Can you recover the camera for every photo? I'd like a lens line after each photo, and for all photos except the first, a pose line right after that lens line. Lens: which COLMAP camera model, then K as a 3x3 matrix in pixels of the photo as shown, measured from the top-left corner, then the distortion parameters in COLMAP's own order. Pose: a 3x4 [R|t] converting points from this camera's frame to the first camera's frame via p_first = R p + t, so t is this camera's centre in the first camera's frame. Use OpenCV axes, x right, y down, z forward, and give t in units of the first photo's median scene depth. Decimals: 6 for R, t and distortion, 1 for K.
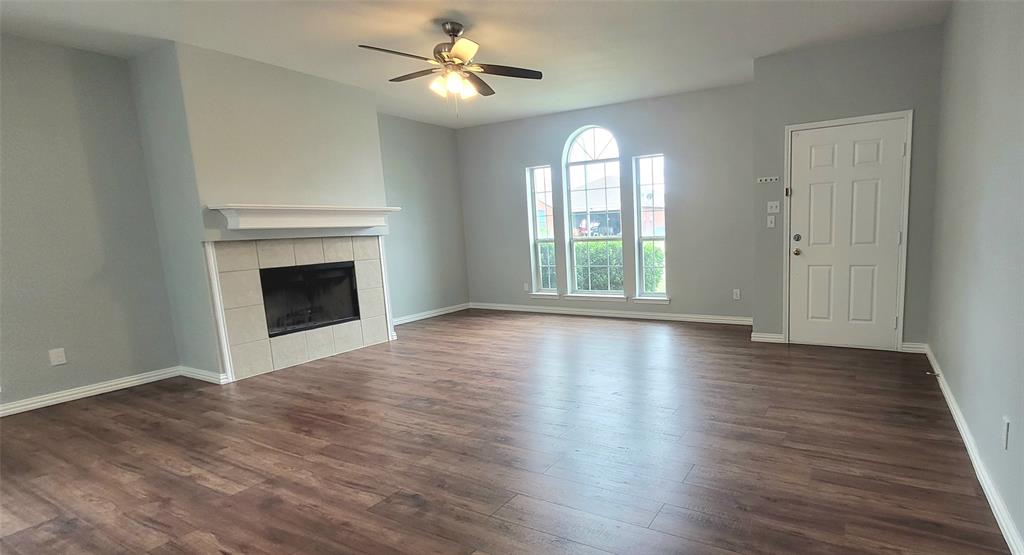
lens RADIAL K [[511.1, 0, 512.0], [0, 511.1, 277.5], [0, 0, 1]] dist [0.000570, 0.000067]
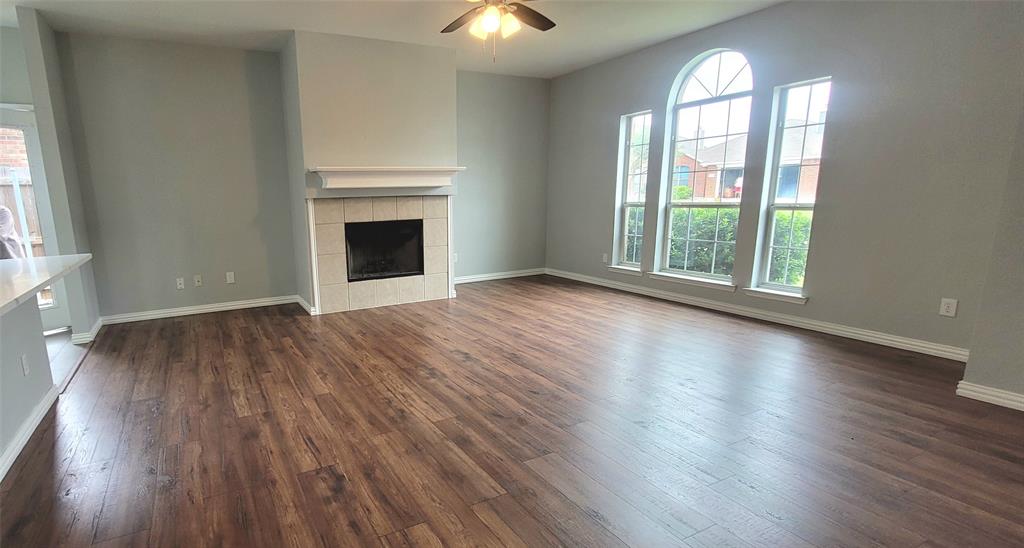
lens RADIAL K [[444.8, 0, 394.4], [0, 444.8, 272.3], [0, 0, 1]] dist [0.000217, -0.000245]
pose [[0.837751, 0.109281, -0.535005, 0.153467], [-0.055799, 0.991773, 0.115207, -0.027526], [0.543193, -0.066661, 0.836957, 0.198332]]
